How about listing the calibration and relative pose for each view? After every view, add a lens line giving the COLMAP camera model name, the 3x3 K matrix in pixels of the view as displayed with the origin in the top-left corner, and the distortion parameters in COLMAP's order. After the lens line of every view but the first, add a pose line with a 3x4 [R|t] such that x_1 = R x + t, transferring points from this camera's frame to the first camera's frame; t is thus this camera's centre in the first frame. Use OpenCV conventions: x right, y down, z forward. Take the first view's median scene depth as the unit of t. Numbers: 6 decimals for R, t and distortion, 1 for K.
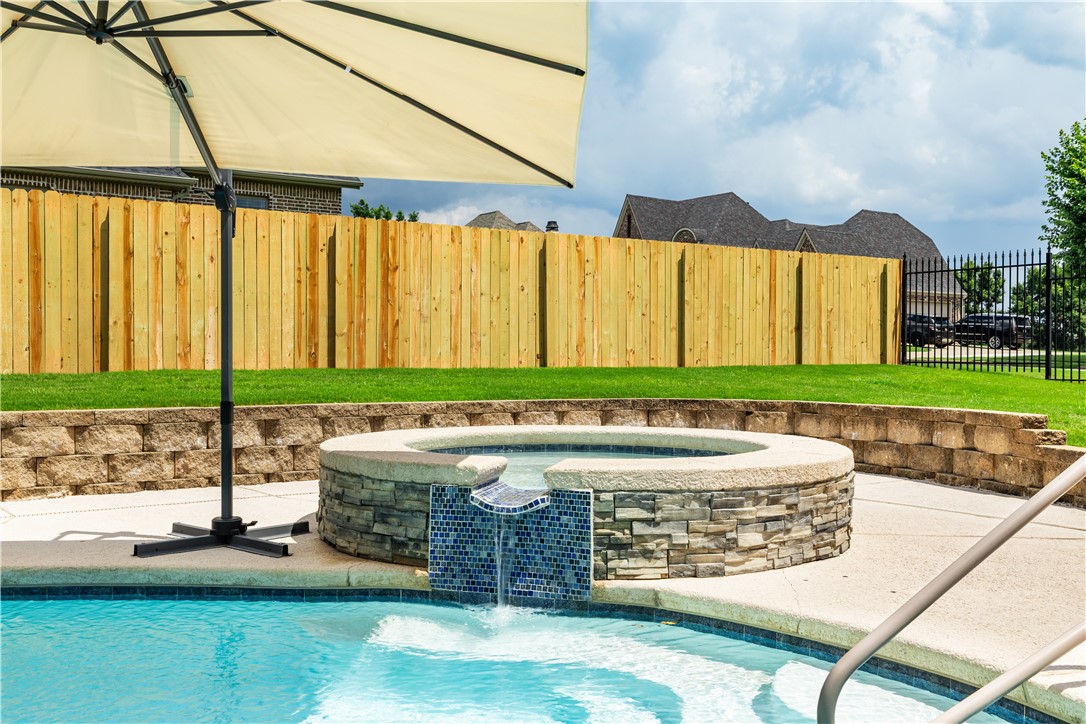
lens RADIAL K [[1045.8, 0, 542.4], [0, 1045.8, 361.9], [0, 0, 1]] dist [0.006838, 0.000000]
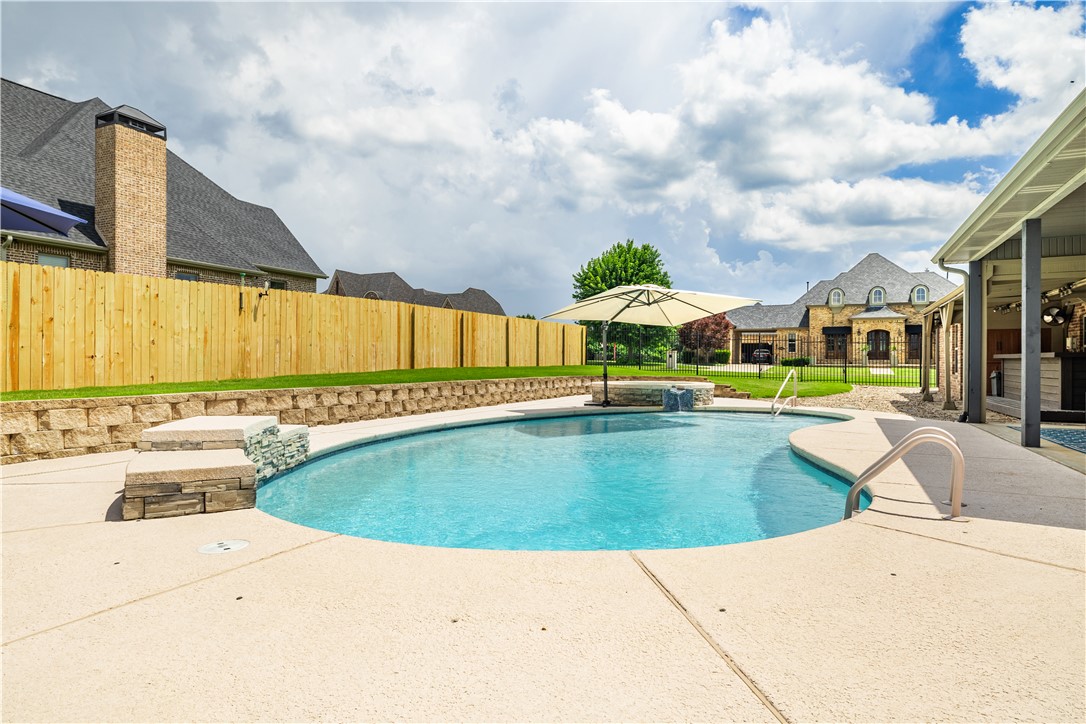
lens RADIAL K [[637.1, 0, 546.9], [0, 637.1, 359.8], [0, 0, 1]] dist [0.008523, 0.002988]
pose [[0.873117, -0.002658, 0.487503, -0.768206], [0.007923, 0.999930, -0.008737, 0.002269], [-0.487446, 0.011491, 0.873078, -0.499307]]
